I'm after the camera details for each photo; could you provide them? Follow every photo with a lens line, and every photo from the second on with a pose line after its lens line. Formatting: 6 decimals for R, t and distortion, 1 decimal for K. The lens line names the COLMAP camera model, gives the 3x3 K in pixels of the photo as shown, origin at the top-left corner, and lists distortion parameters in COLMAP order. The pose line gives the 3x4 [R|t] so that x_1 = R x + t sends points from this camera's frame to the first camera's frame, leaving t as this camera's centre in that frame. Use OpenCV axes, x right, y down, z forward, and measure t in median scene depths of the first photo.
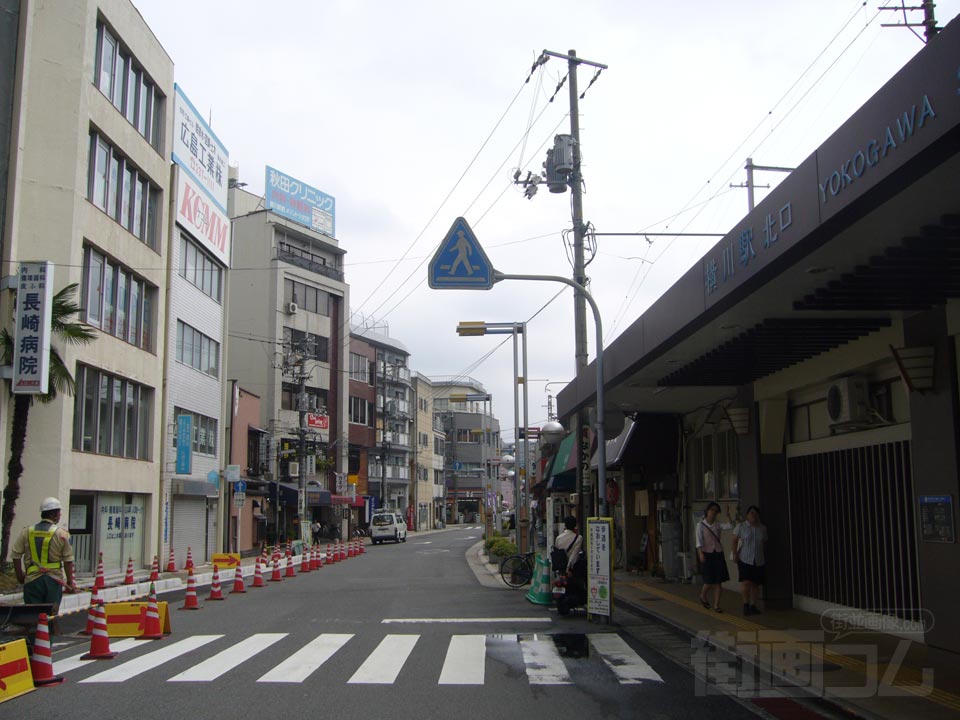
lens RADIAL K [[999.6, 0, 466.8], [0, 999.6, 362.3], [0, 0, 1]] dist [-0.104465, 0.124093]
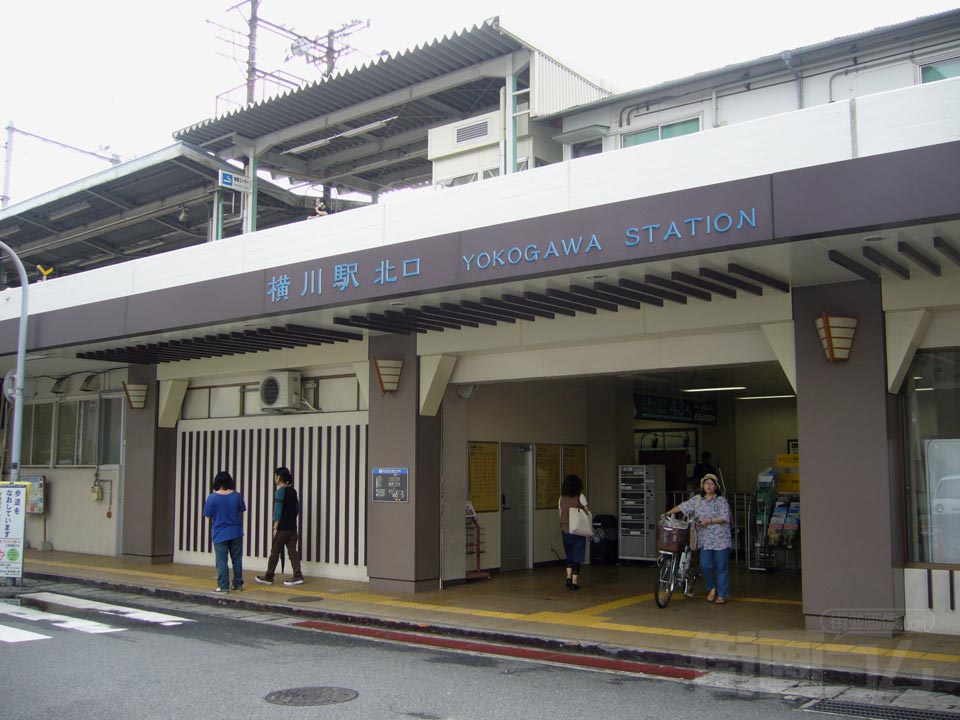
lens RADIAL K [[999.6, 0, 466.8], [0, 999.6, 362.3], [0, 0, 1]] dist [-0.104465, 0.124093]
pose [[0.666796, 0.091414, 0.739612, -0.319636], [-0.113376, 0.993339, -0.020561, 0.002982], [-0.736565, -0.070144, 0.672719, -0.006260]]
